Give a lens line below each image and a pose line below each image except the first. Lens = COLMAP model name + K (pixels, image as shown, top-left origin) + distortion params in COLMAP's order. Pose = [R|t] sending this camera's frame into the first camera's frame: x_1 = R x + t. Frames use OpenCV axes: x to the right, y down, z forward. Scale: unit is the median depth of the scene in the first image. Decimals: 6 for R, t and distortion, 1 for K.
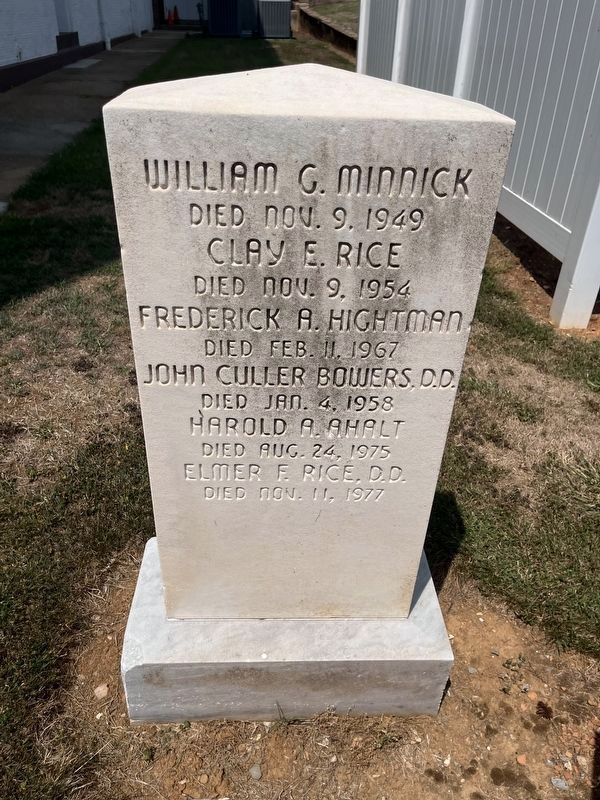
lens RADIAL K [[606.1, 0, 295.3], [0, 606.1, 400.4], [0, 0, 1]] dist [0.077131, -0.106359]
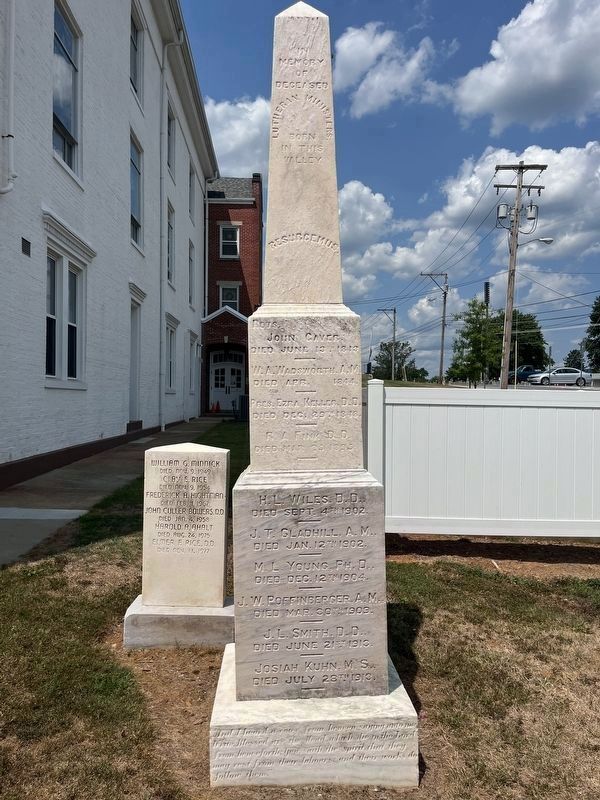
lens RADIAL K [[600.4, 0, 298.4], [0, 600.4, 404.0], [0, 0, 1]] dist [0.069084, -0.111910]
pose [[0.999053, -0.012310, -0.041731, 0.377197], [-0.011622, 0.848780, -0.528618, 0.586662], [0.041928, 0.528602, 0.847833, -1.092134]]
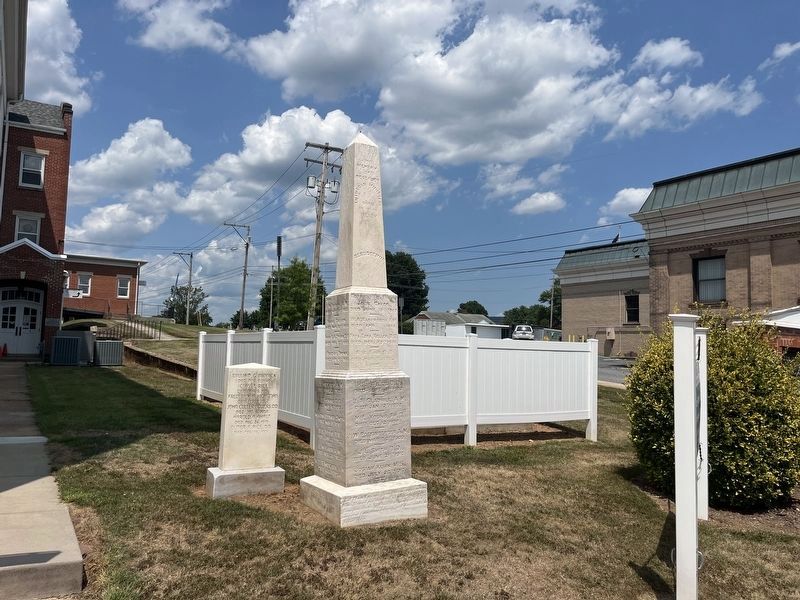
lens RADIAL K [[600.4, 0, 400.0], [0, 600.4, 300.0], [0, 0, 1]] dist [0.069084, -0.111910]
pose [[0.888934, 0.035030, 0.456695, -0.614337], [0.244239, 0.807240, -0.537318, 1.122932], [-0.387485, 0.589182, 0.709027, -1.867460]]
